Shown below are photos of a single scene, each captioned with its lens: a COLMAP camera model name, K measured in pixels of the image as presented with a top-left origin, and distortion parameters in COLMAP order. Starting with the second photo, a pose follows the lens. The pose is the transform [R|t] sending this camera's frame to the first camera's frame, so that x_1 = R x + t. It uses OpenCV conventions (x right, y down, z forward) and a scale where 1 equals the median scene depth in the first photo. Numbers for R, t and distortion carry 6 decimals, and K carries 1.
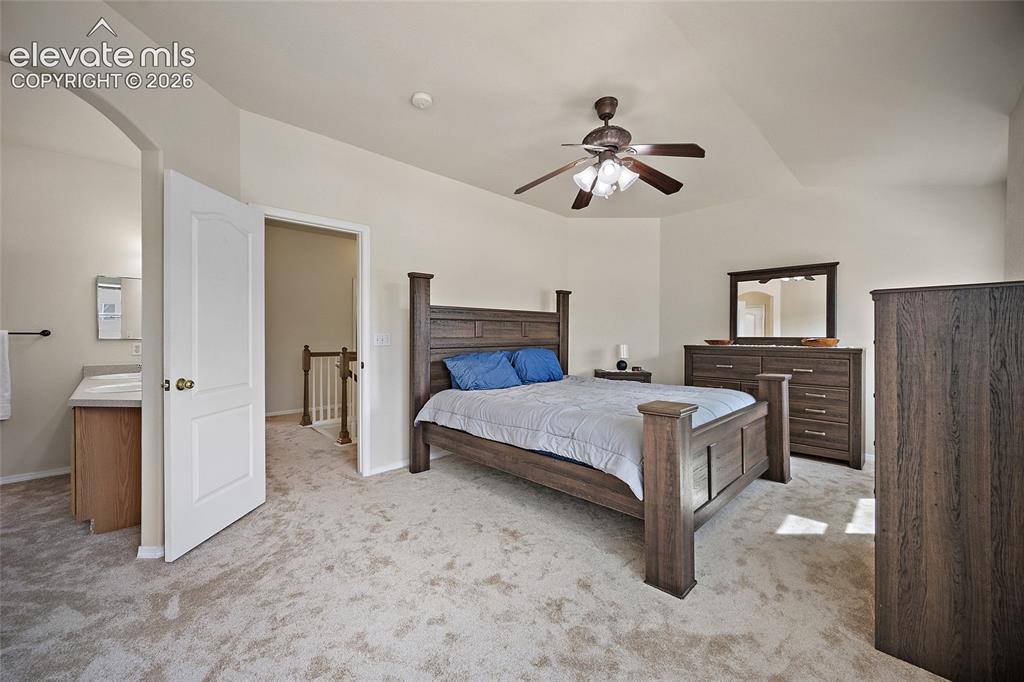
lens RADIAL K [[401.5, 0, 512.6], [0, 401.5, 337.4], [0, 0, 1]] dist [-0.002076, -0.000580]
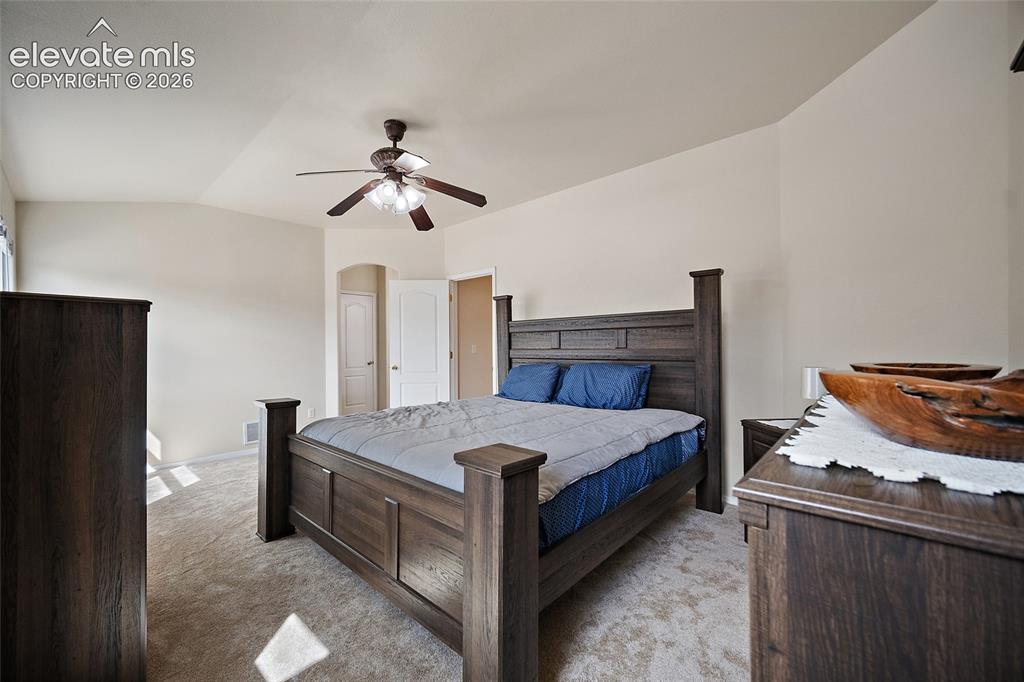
lens RADIAL K [[401.5, 0, 512.0], [0, 401.5, 344.1], [0, 0, 1]] dist [-0.002076, -0.000580]
pose [[0.062755, -0.004144, -0.998020, 0.931135], [0.004299, 0.999983, -0.003882, -0.007843], [0.998020, -0.004047, 0.062772, 0.883418]]
